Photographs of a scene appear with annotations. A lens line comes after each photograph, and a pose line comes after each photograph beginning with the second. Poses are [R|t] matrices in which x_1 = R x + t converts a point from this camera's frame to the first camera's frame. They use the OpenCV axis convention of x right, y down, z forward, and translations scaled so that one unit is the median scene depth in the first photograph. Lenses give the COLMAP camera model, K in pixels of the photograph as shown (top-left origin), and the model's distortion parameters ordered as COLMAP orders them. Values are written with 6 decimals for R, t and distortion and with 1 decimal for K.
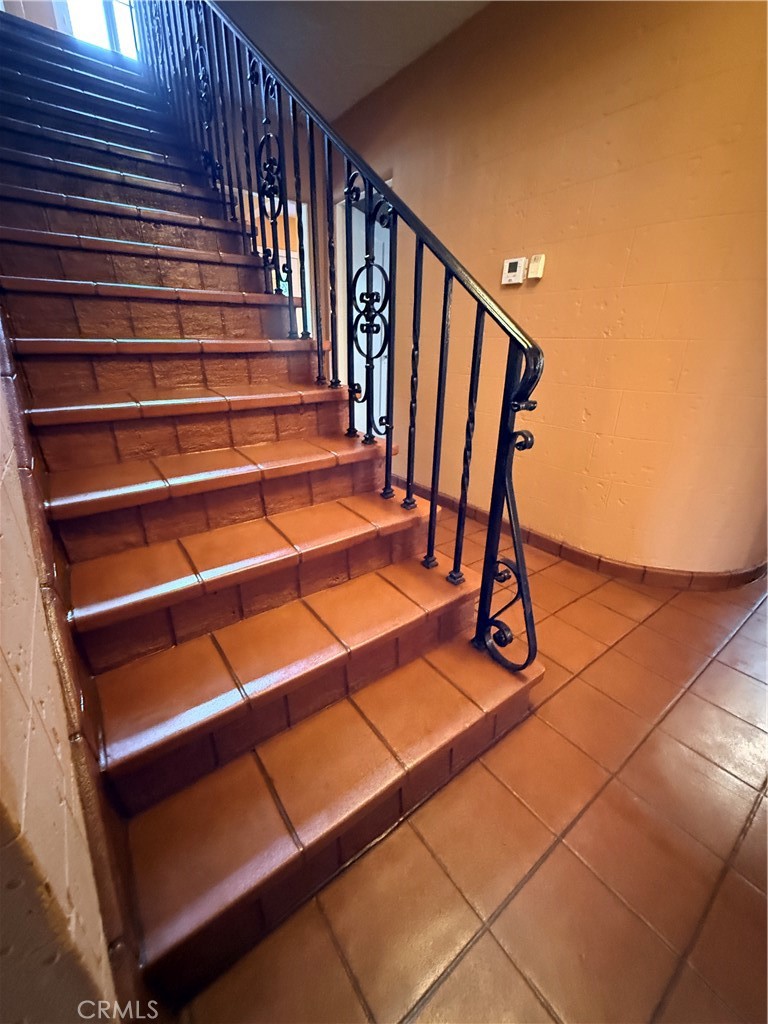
lens RADIAL K [[408.5, 0, 384.0], [0, 408.5, 512.0], [0, 0, 1]] dist [-0.006199, -0.000283]
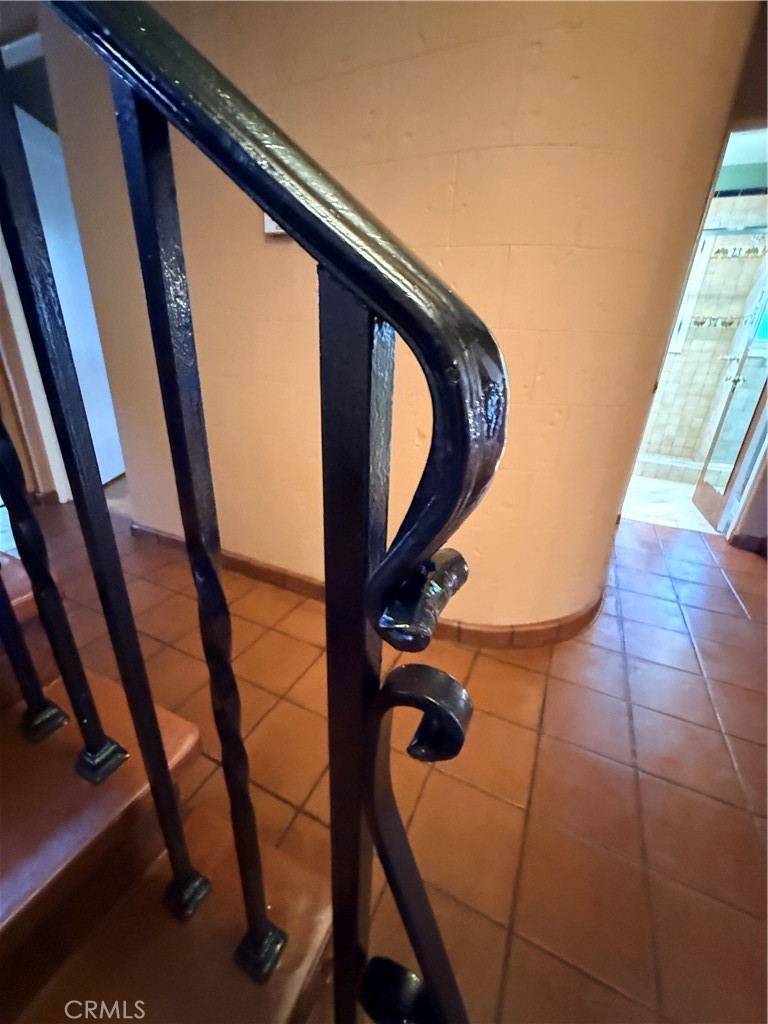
lens RADIAL K [[408.5, 0, 384.0], [0, 408.5, 512.0], [0, 0, 1]] dist [-0.006199, -0.000283]
pose [[0.883063, -0.157345, 0.442090, 0.124602], [0.149039, 0.987371, 0.053715, -0.169844], [-0.444958, 0.018455, 0.895361, 0.436772]]
